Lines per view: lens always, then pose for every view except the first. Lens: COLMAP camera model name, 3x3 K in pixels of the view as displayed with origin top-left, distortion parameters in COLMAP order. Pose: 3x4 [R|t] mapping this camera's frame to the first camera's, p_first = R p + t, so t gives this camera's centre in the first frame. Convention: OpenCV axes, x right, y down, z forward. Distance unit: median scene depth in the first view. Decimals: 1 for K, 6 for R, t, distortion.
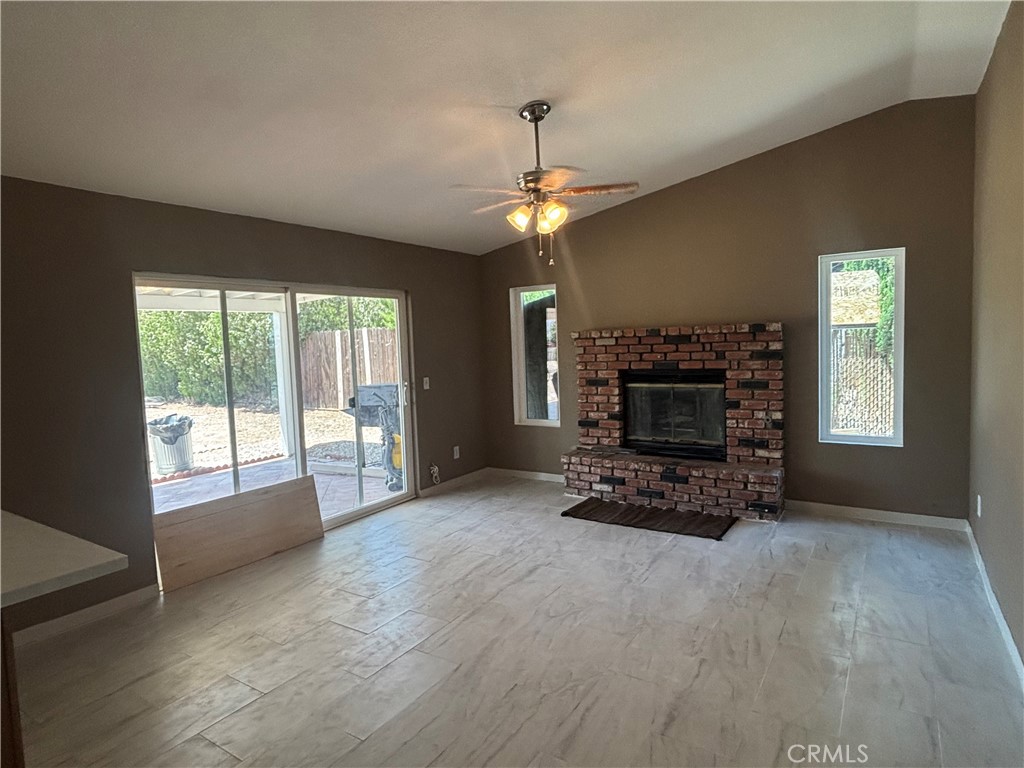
lens RADIAL K [[581.5, 0, 509.5], [0, 581.5, 381.7], [0, 0, 1]] dist [0.024524, -0.030939]
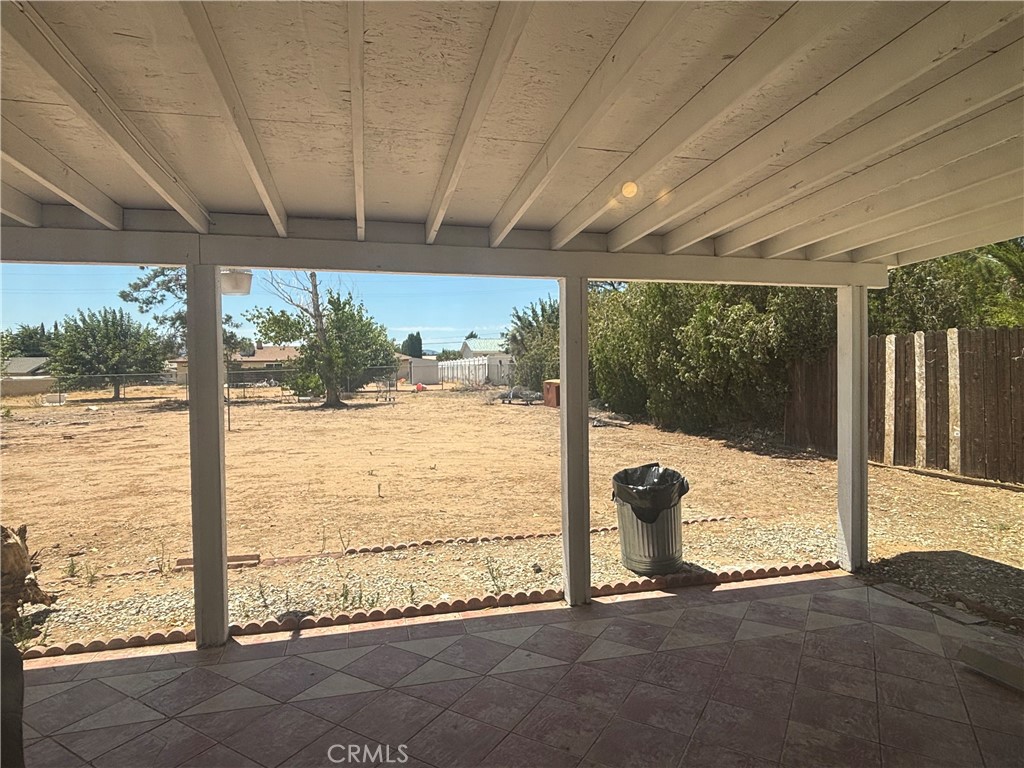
lens RADIAL K [[581.5, 0, 509.5], [0, 581.5, 381.7], [0, 0, 1]] dist [0.024524, -0.030939]
pose [[0.741954, 0.045088, -0.668933, -0.458924], [-0.065505, 0.997838, -0.005399, -0.024067], [0.667243, 0.047825, 0.743303, 0.719098]]
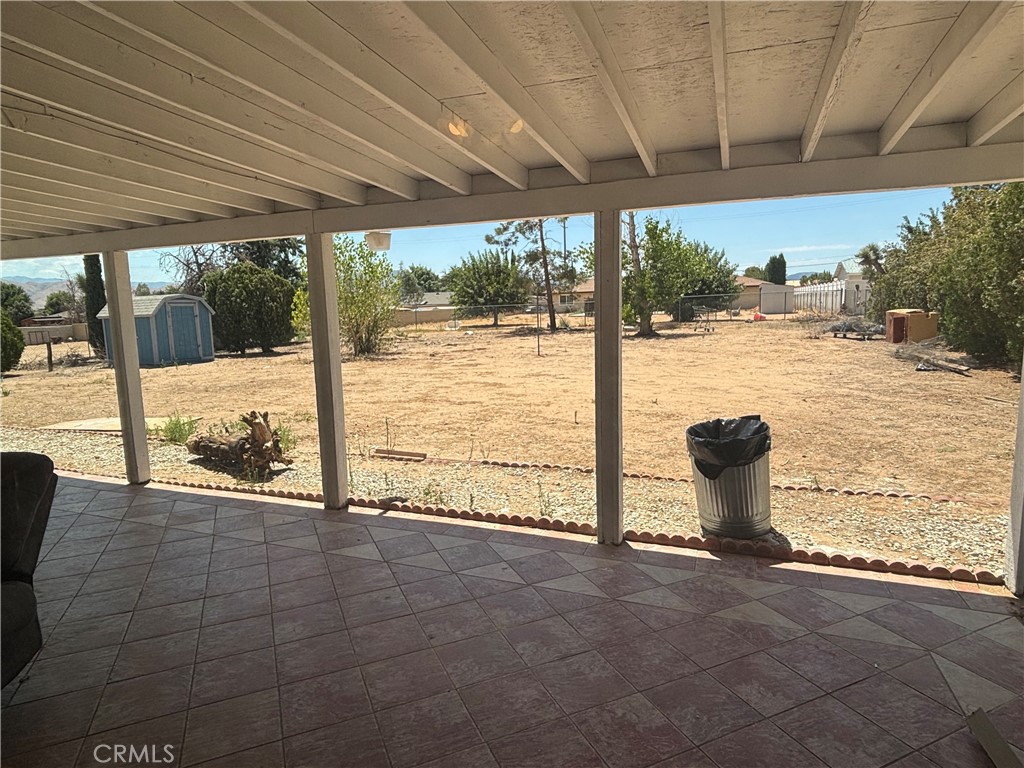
lens RADIAL K [[581.1, 0, 512.0], [0, 581.1, 384.0], [0, 0, 1]] dist [0.041785, -0.029567]
pose [[0.226973, 0.166663, -0.959535, -0.214009], [-0.055790, 0.985856, 0.158038, -0.064786], [0.972302, 0.017662, 0.233061, 1.054930]]
